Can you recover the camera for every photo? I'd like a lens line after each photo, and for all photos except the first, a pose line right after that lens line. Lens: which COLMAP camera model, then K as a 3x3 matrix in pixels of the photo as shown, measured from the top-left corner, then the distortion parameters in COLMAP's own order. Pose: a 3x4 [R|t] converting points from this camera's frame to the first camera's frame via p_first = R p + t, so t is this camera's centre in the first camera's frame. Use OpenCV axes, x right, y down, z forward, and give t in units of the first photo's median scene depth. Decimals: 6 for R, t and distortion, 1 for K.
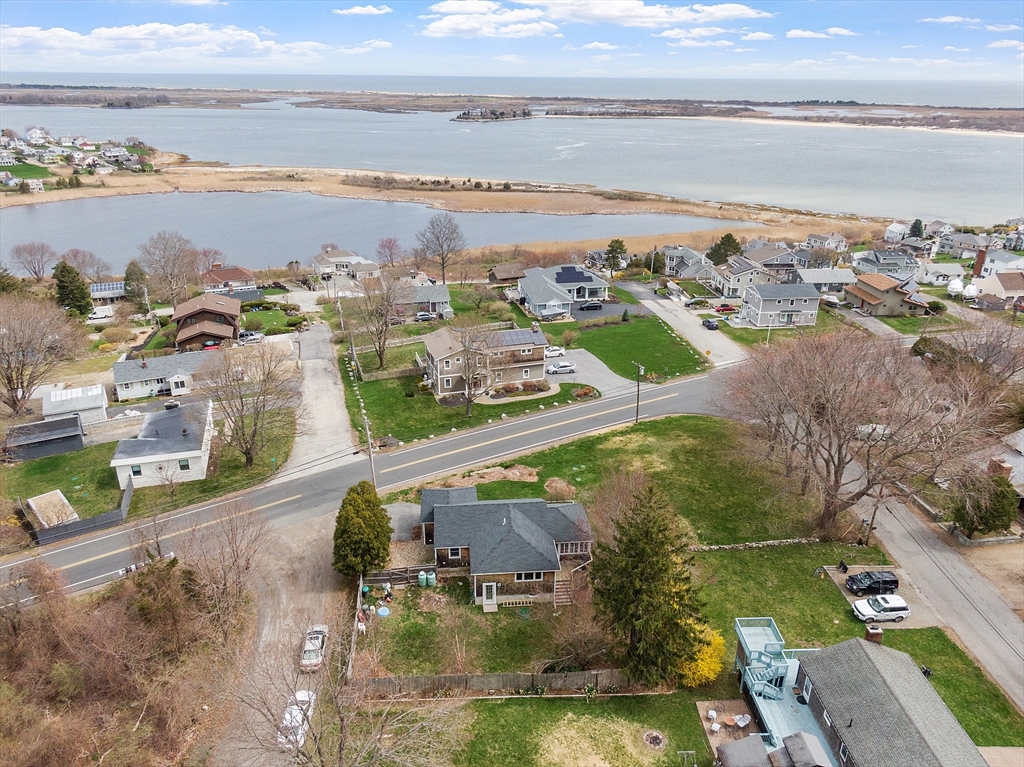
lens RADIAL K [[795.4, 0, 513.2], [0, 795.4, 382.7], [0, 0, 1]] dist [0.022291, -0.012490]
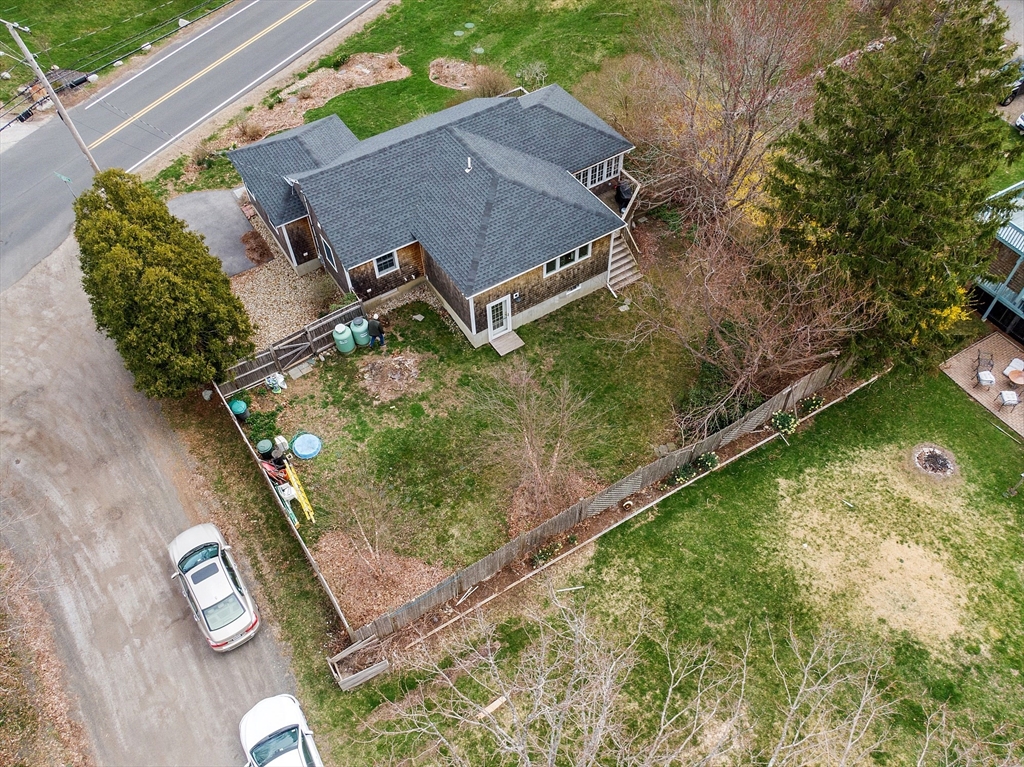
lens RADIAL K [[795.4, 0, 512.9], [0, 795.4, 381.9], [0, 0, 1]] dist [0.022291, -0.012490]
pose [[0.873935, -0.387027, 0.294019, -0.174496], [0.204152, 0.841273, 0.500581, 0.053973], [-0.441089, -0.377450, 0.814231, 0.565334]]
